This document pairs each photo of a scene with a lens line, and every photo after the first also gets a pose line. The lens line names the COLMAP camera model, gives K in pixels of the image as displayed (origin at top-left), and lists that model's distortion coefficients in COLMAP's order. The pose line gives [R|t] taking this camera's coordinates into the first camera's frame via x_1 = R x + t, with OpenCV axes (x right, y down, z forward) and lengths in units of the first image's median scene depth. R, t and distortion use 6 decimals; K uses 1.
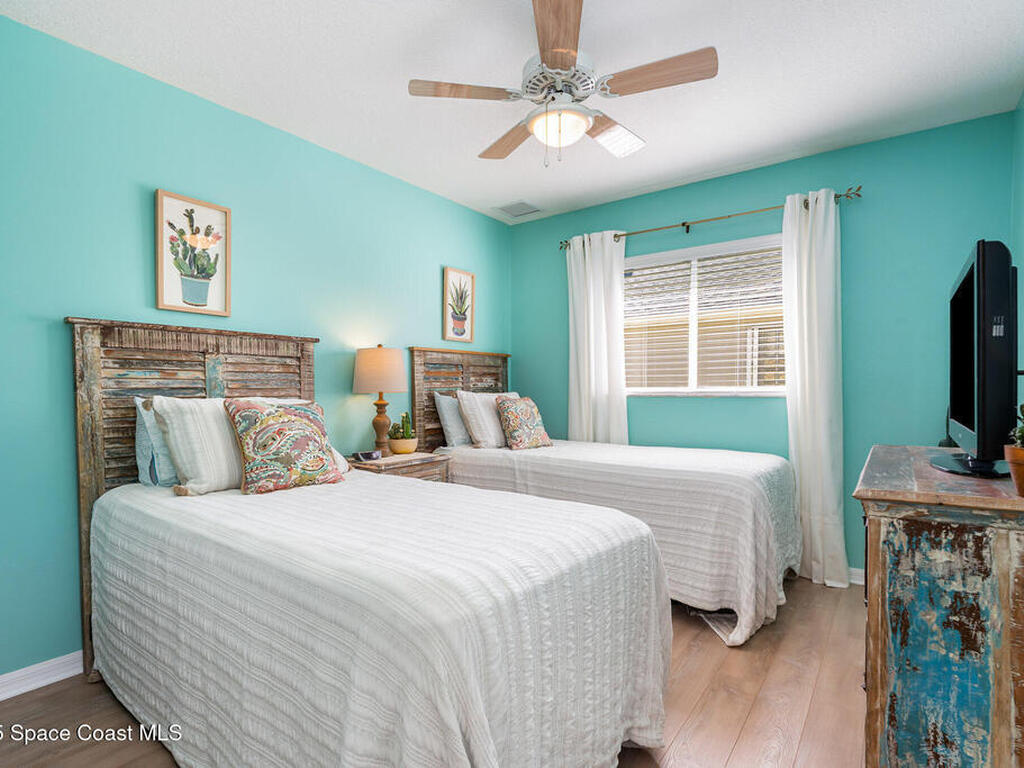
lens RADIAL K [[509.1, 0, 511.5], [0, 509.1, 389.0], [0, 0, 1]] dist [-0.003077, 0.000162]
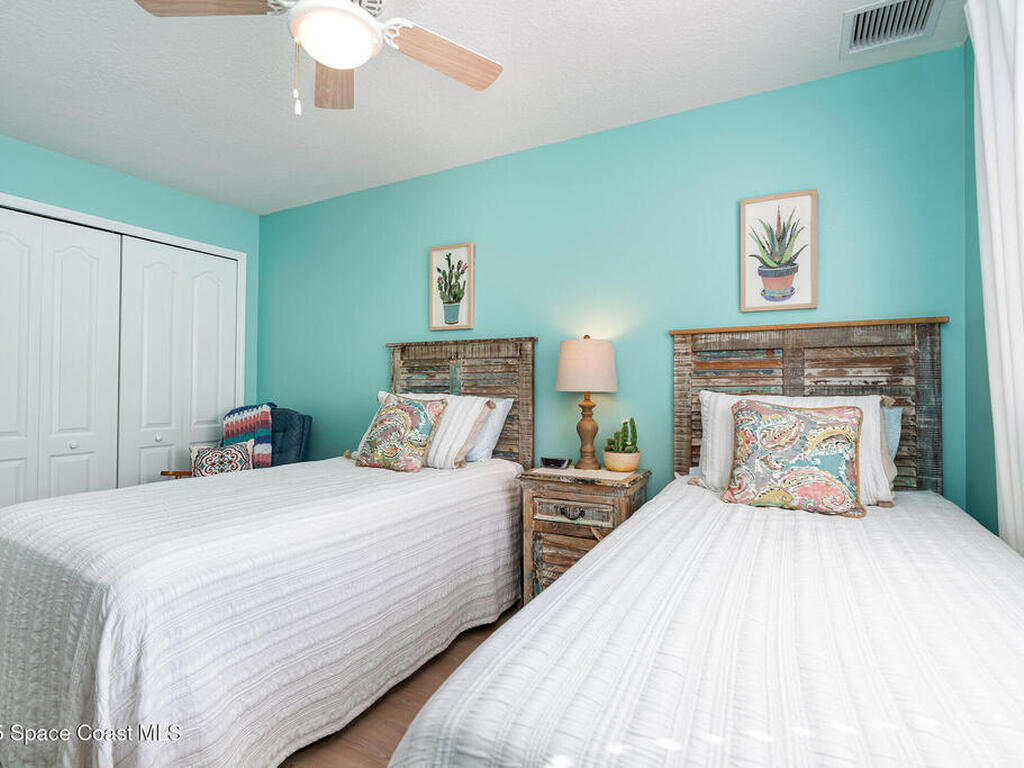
lens RADIAL K [[509.1, 0, 532.8], [0, 509.1, 366.7], [0, 0, 1]] dist [-0.003077, 0.000162]
pose [[0.171895, -0.035792, -0.984465, 0.628022], [-0.003350, 0.999313, -0.036916, -0.003444], [0.985110, 0.009644, 0.171657, 0.855595]]
